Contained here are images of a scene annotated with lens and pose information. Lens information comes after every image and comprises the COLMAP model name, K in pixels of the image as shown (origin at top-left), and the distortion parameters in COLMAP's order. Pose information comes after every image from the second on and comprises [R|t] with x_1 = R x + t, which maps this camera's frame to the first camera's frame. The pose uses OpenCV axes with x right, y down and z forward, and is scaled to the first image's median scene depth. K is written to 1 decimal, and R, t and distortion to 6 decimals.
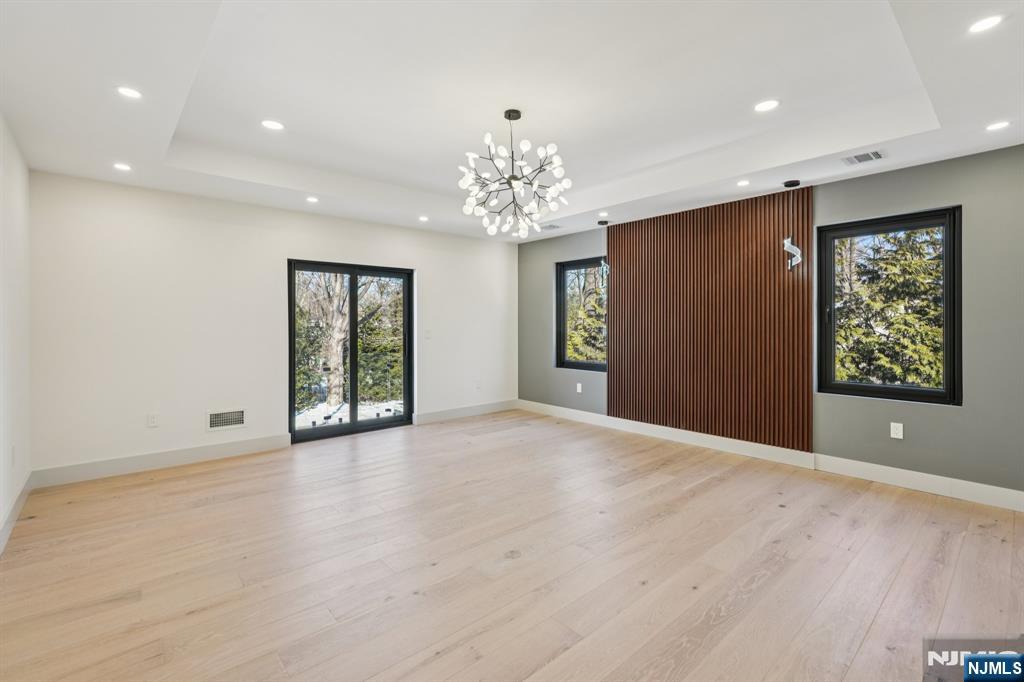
lens RADIAL K [[453.8, 0, 517.6], [0, 453.8, 326.3], [0, 0, 1]] dist [-0.008812, -0.000261]
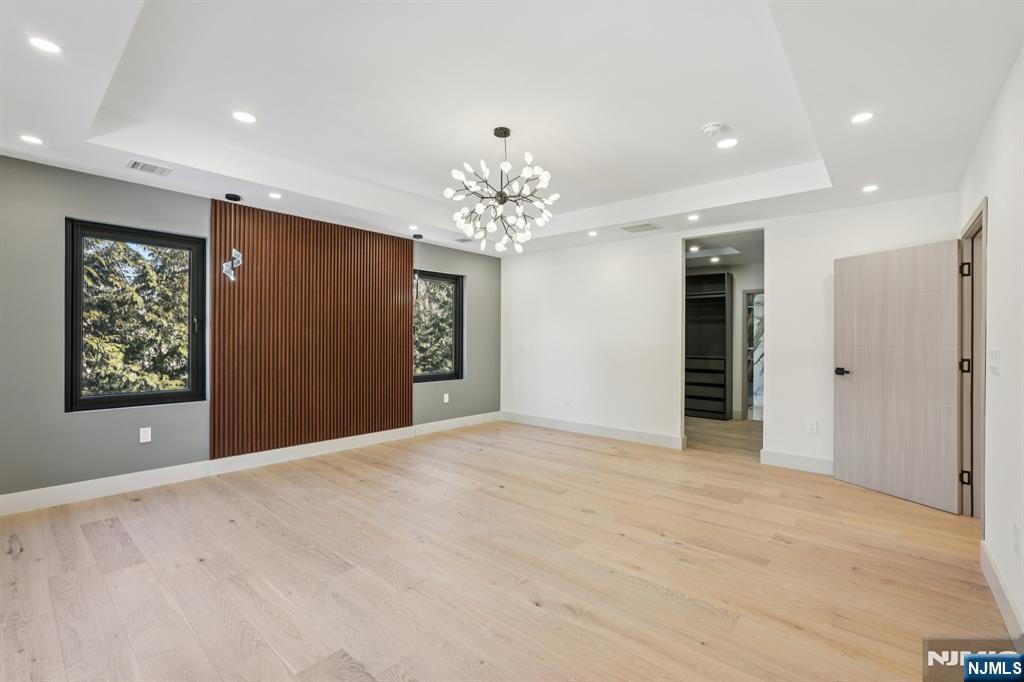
lens RADIAL K [[436.3, 0, 515.1], [0, 436.3, 337.3], [0, 0, 1]] dist [-0.027312, -0.000048]
pose [[-0.129296, 0.000415, 0.991606, -0.756405], [-0.007961, 0.999967, -0.001456, -0.003086], [-0.991574, -0.008082, -0.129289, 0.838561]]
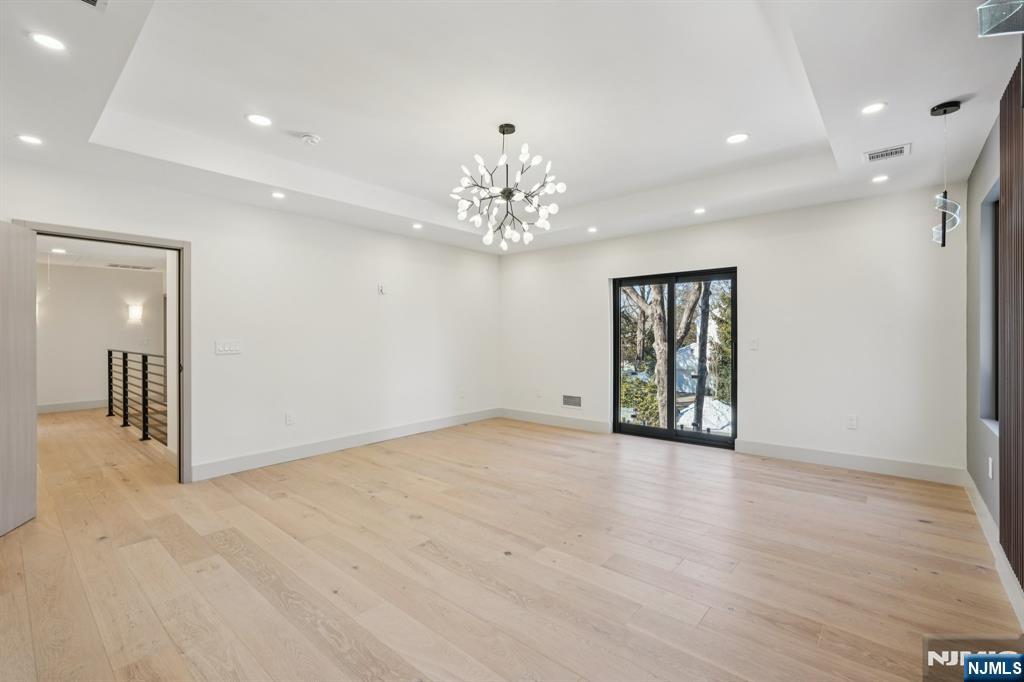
lens RADIAL K [[454.9, 0, 511.7], [0, 454.9, 337.7], [0, 0, 1]] dist [-0.003441, -0.000187]
pose [[0.127156, 0.007633, -0.991853, 0.777049], [0.006099, 0.999945, 0.008477, -0.004572], [0.991864, -0.007127, 0.127103, 0.672801]]
